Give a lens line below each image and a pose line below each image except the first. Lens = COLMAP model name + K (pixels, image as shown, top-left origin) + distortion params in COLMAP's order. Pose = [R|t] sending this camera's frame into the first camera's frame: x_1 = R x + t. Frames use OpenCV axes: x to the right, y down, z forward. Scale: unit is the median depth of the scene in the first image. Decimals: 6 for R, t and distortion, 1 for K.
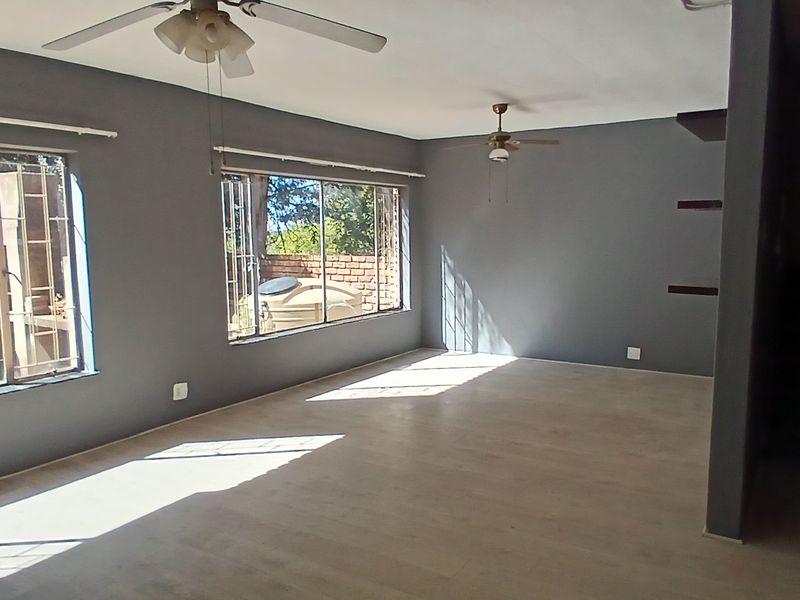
lens RADIAL K [[647.3, 0, 409.8], [0, 647.3, 305.5], [0, 0, 1]] dist [0.036728, -0.051877]
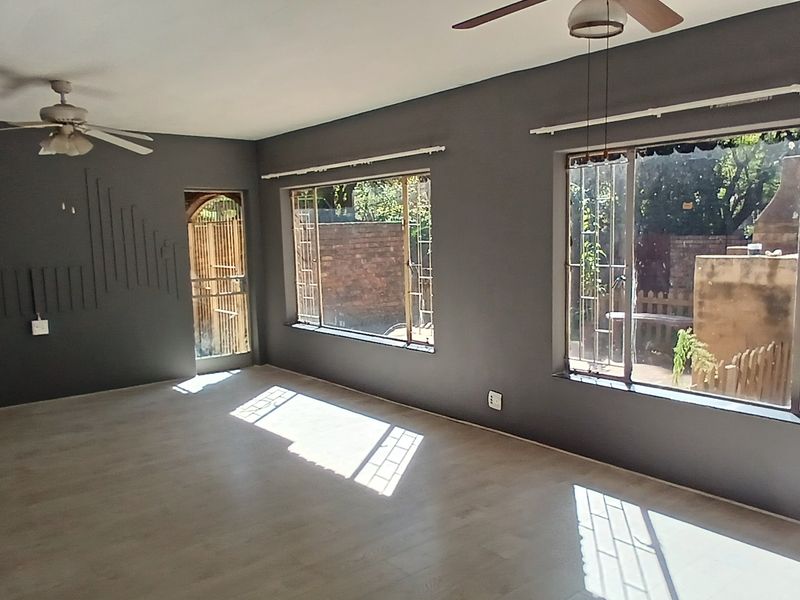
lens RADIAL K [[647.3, 0, 409.8], [0, 647.3, 305.5], [0, 0, 1]] dist [0.036728, -0.051877]
pose [[-0.311125, 0.123187, -0.942352, 0.540378], [-0.083194, 0.984227, 0.156128, -0.136781], [0.946721, 0.126974, -0.295969, 1.090030]]
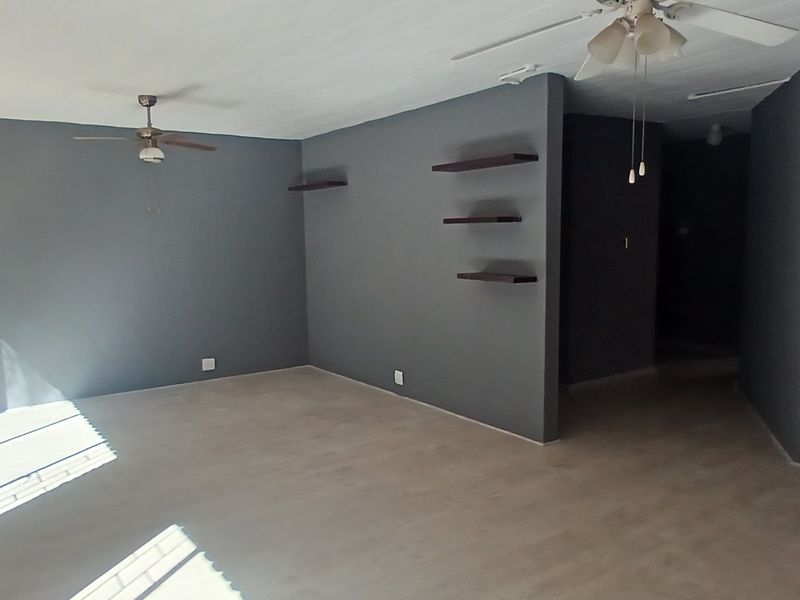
lens RADIAL K [[647.3, 0, 409.8], [0, 647.3, 305.5], [0, 0, 1]] dist [0.036728, -0.051877]
pose [[0.383822, -0.102708, 0.917677, -0.572917], [0.121844, 0.990739, 0.059924, -0.049616], [-0.915333, 0.088813, 0.392782, 0.397648]]
